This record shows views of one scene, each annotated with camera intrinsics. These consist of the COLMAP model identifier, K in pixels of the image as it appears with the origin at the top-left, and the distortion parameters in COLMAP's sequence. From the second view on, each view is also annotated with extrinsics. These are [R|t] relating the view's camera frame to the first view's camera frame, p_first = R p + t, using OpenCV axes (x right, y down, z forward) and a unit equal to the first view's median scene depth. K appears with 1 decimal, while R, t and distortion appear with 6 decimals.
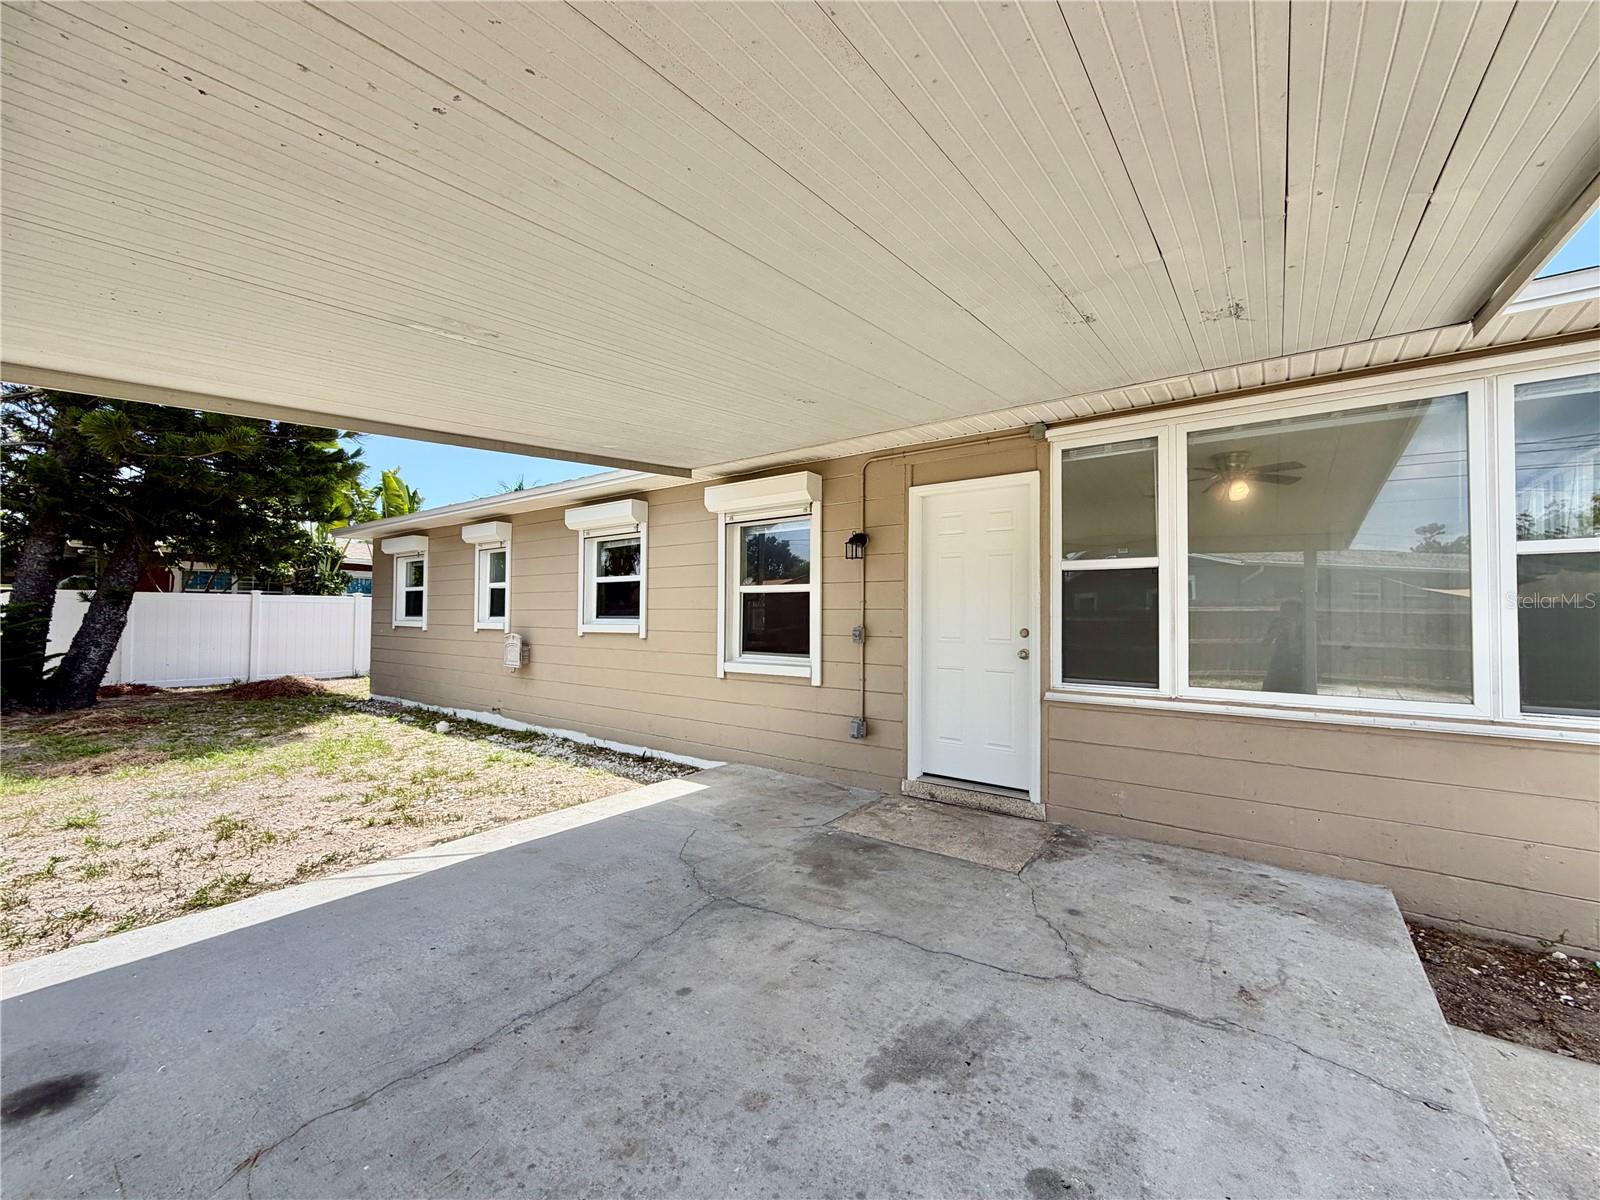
lens RADIAL K [[637.2, 0, 798.0], [0, 637.2, 601.8], [0, 0, 1]] dist [0.000964, -0.000639]
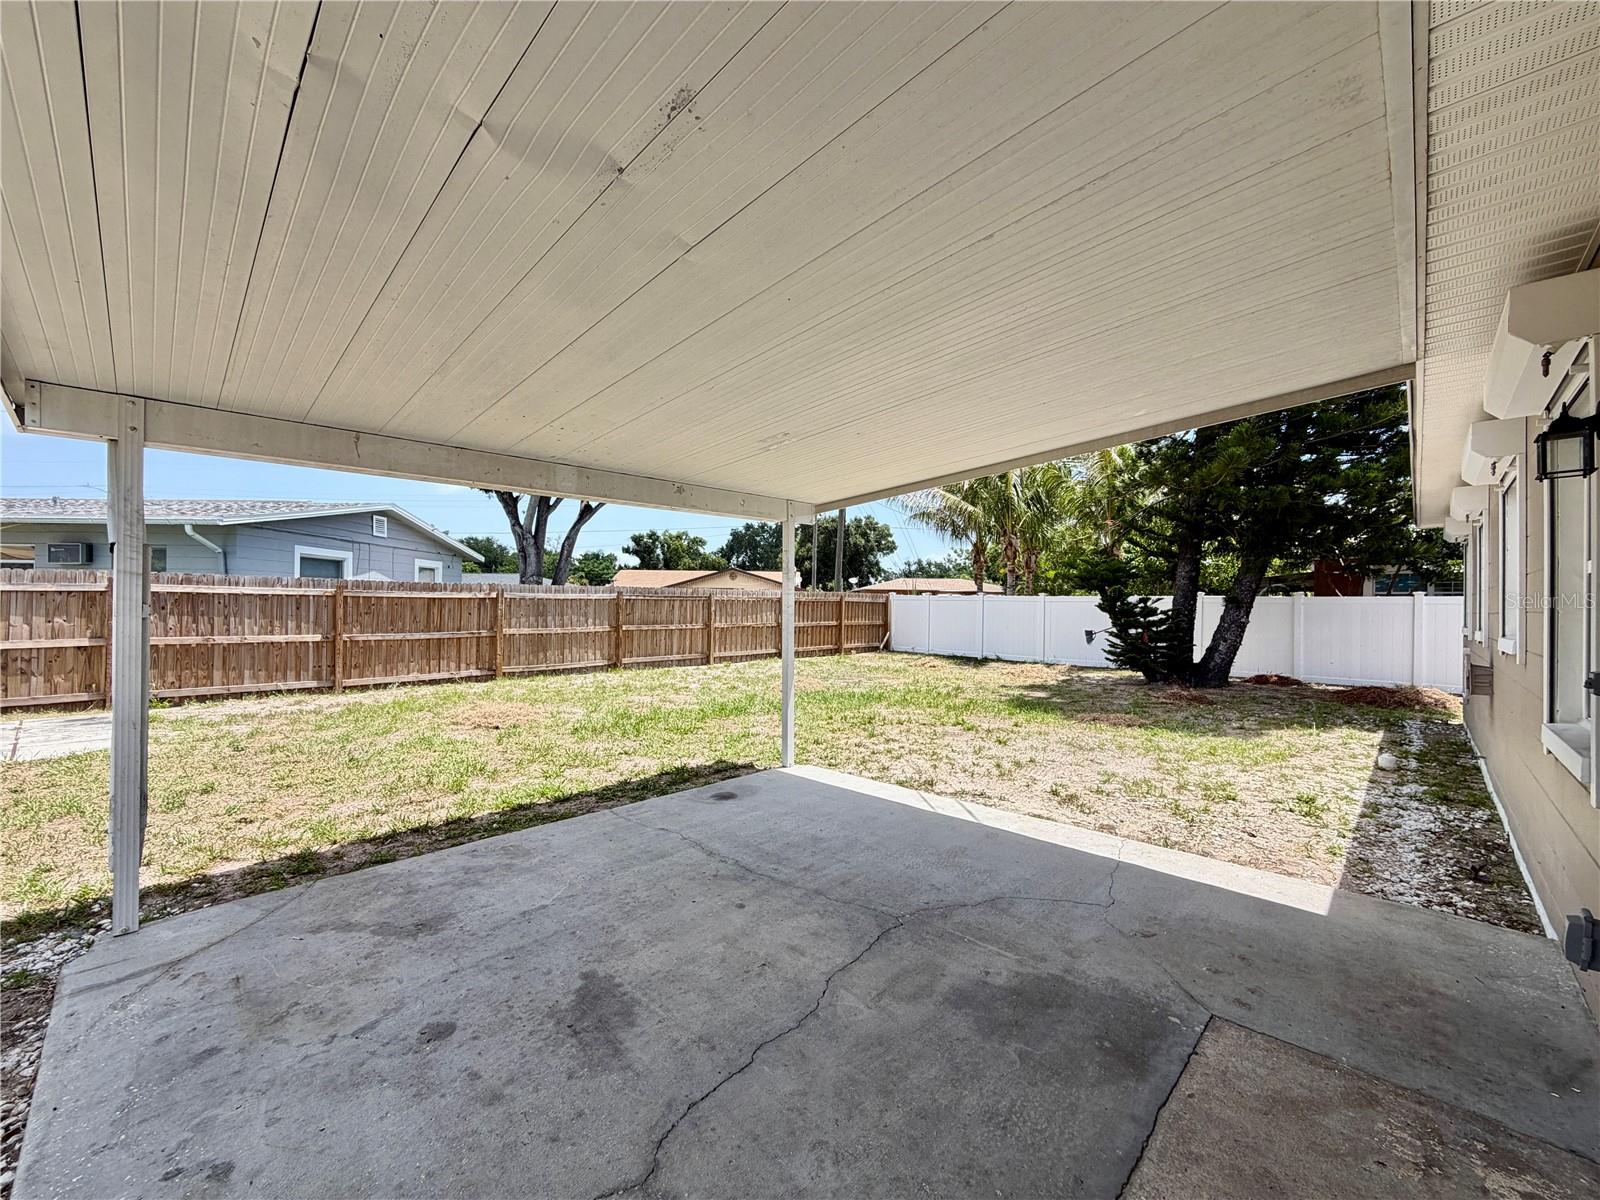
lens RADIAL K [[637.2, 0, 798.0], [0, 637.2, 601.8], [0, 0, 1]] dist [0.000964, -0.000639]
pose [[-0.129247, -0.015581, -0.991490, 0.549996], [0.011084, 0.999791, -0.017156, 0.007912], [0.991550, -0.013207, -0.129048, 0.644385]]
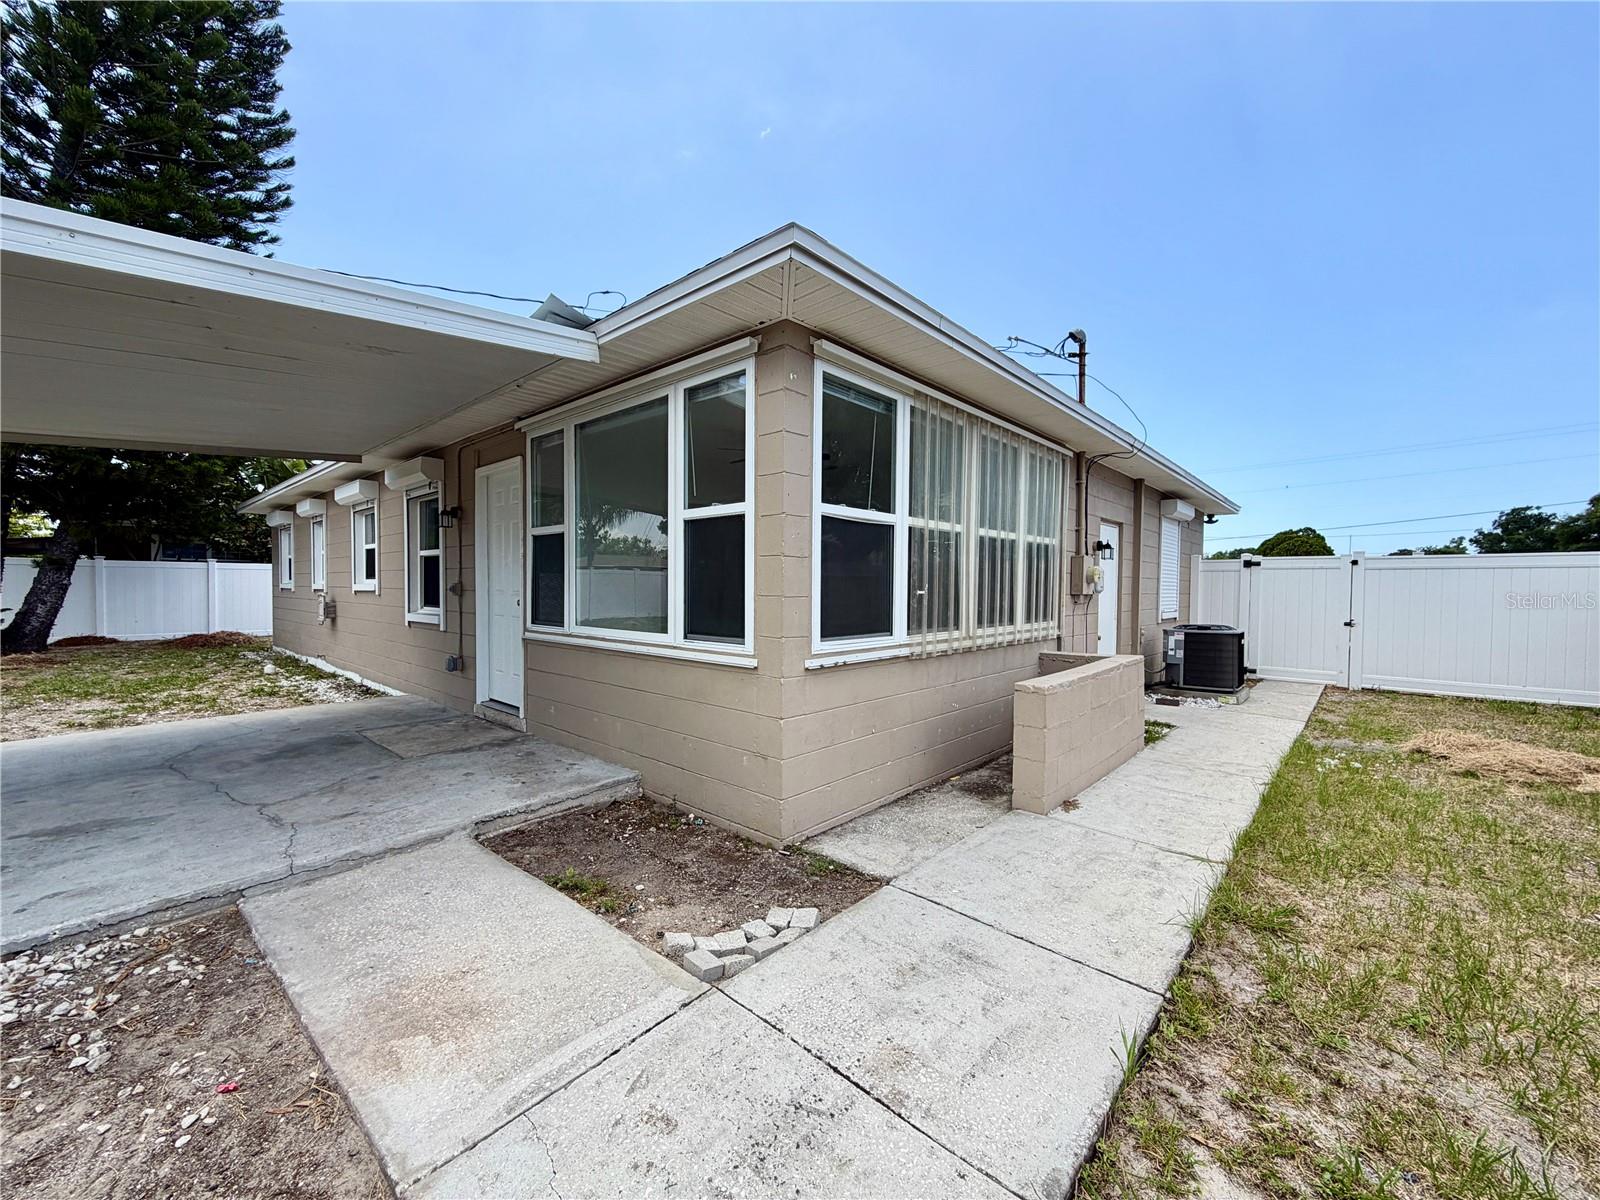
lens RADIAL K [[637.2, 0, 798.0], [0, 637.2, 601.8], [0, 0, 1]] dist [0.000964, -0.000639]
pose [[0.995767, 0.001922, -0.091898, 0.948778], [0.002575, 0.998806, 0.048784, 0.019309], [0.091882, -0.048814, 0.994573, -0.191122]]
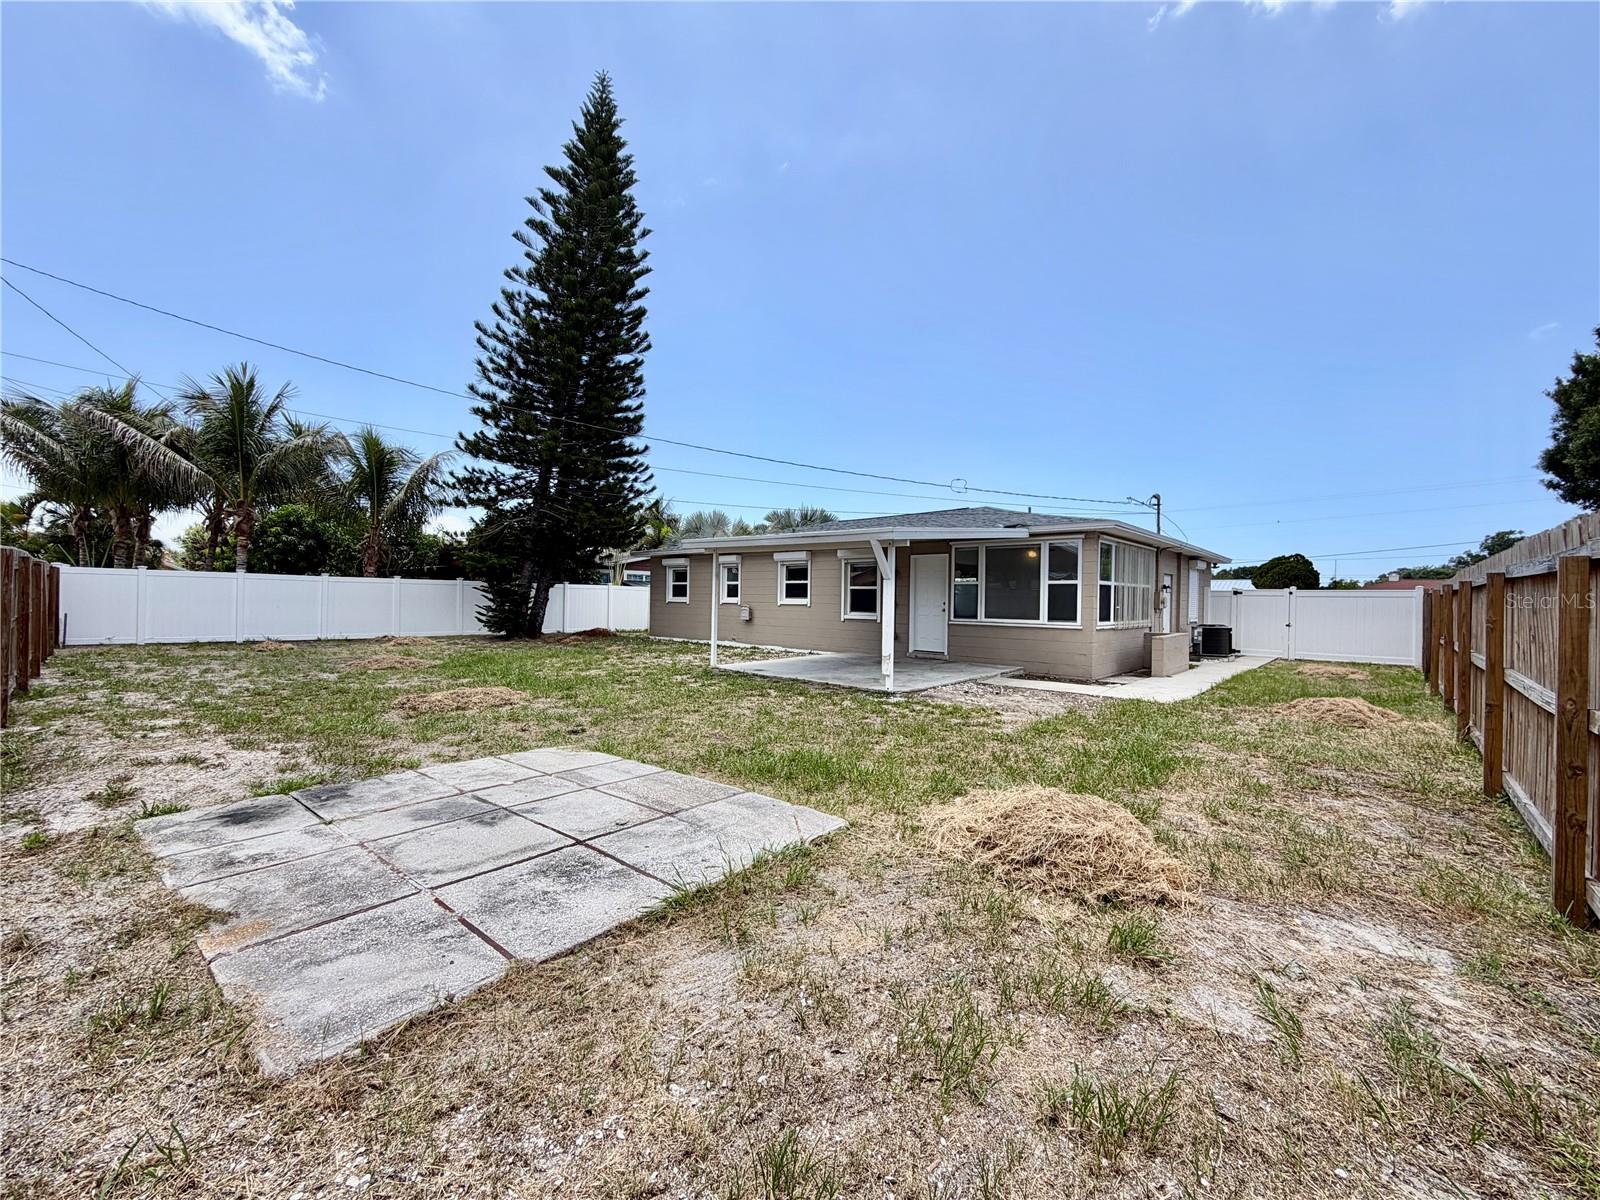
lens RADIAL K [[637.2, 0, 798.0], [0, 637.2, 601.8], [0, 0, 1]] dist [0.000964, -0.000639]
pose [[0.995251, 0.007171, -0.097079, -0.062784], [-0.004488, 0.999603, 0.027829, -0.042481], [0.097240, -0.027261, 0.994888, -2.121250]]
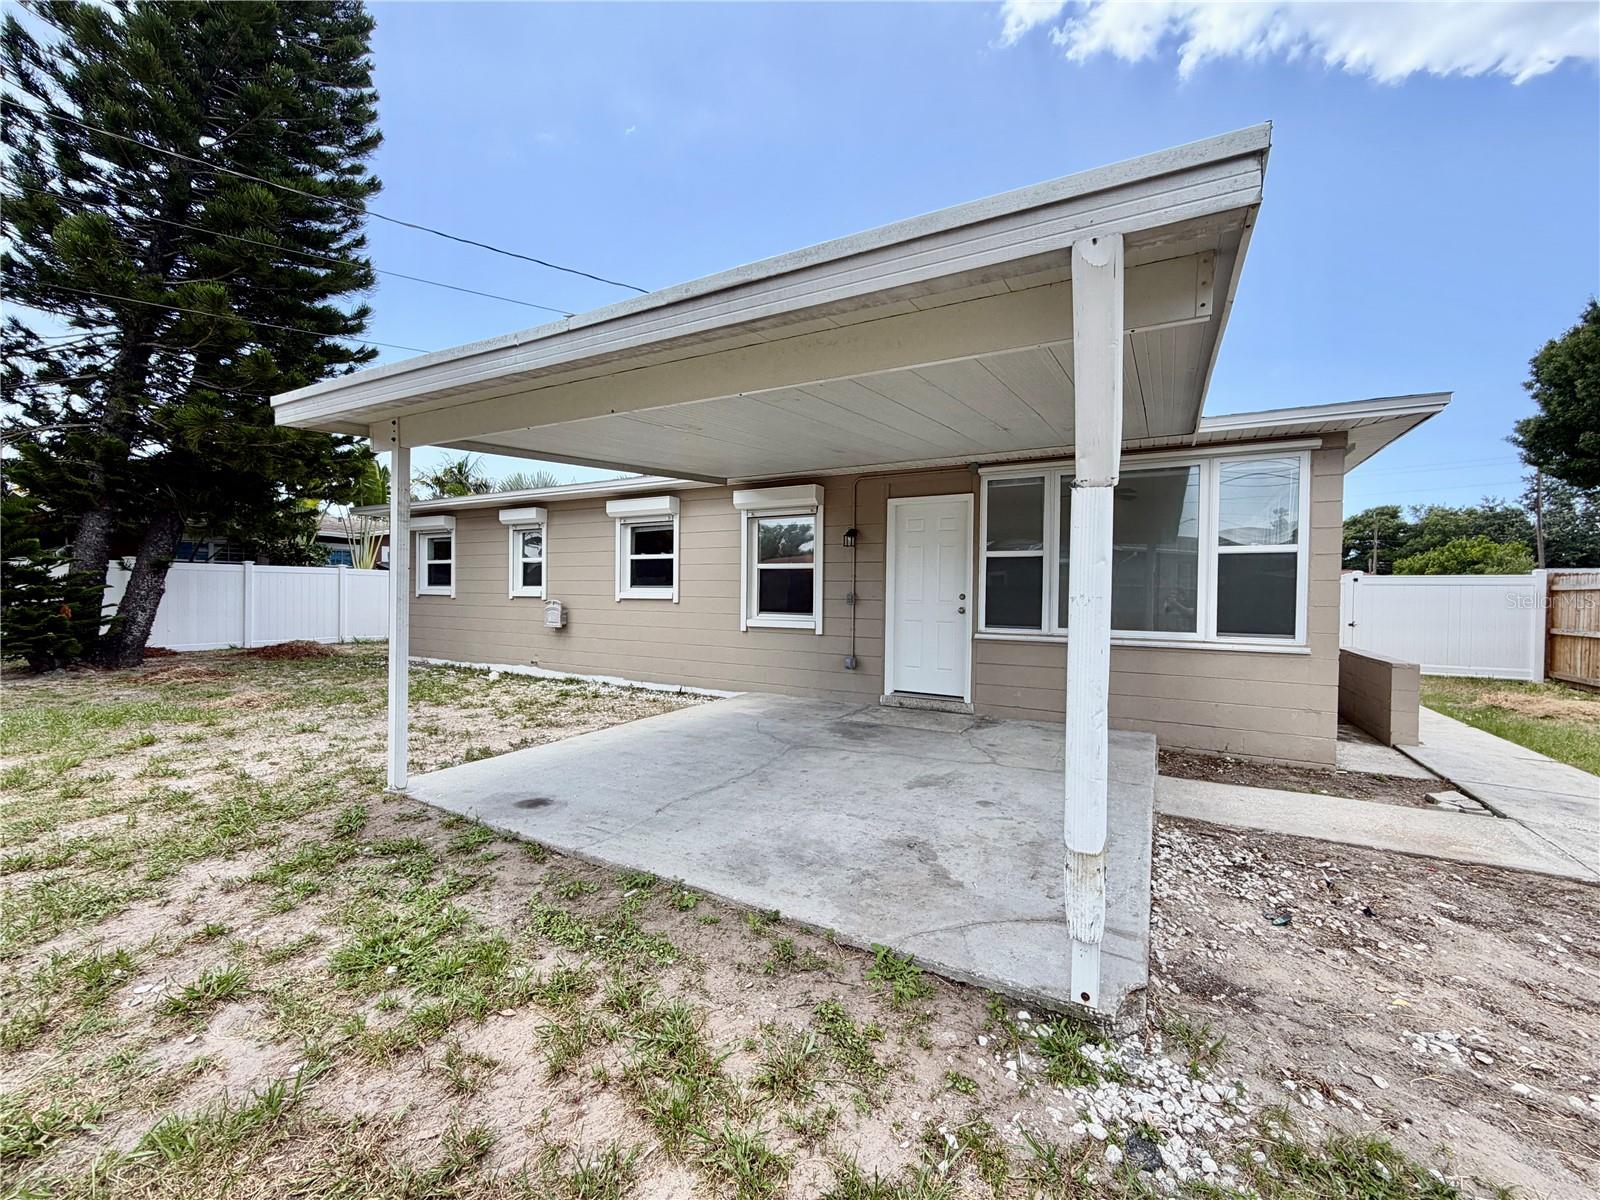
lens RADIAL K [[637.2, 0, 798.0], [0, 637.2, 601.8], [0, 0, 1]] dist [0.000964, -0.000639]
pose [[0.992445, 0.003947, 0.122625, -0.221104], [-0.008648, 0.999247, 0.037829, 0.005566], [-0.122384, -0.038603, 0.991732, -0.468410]]
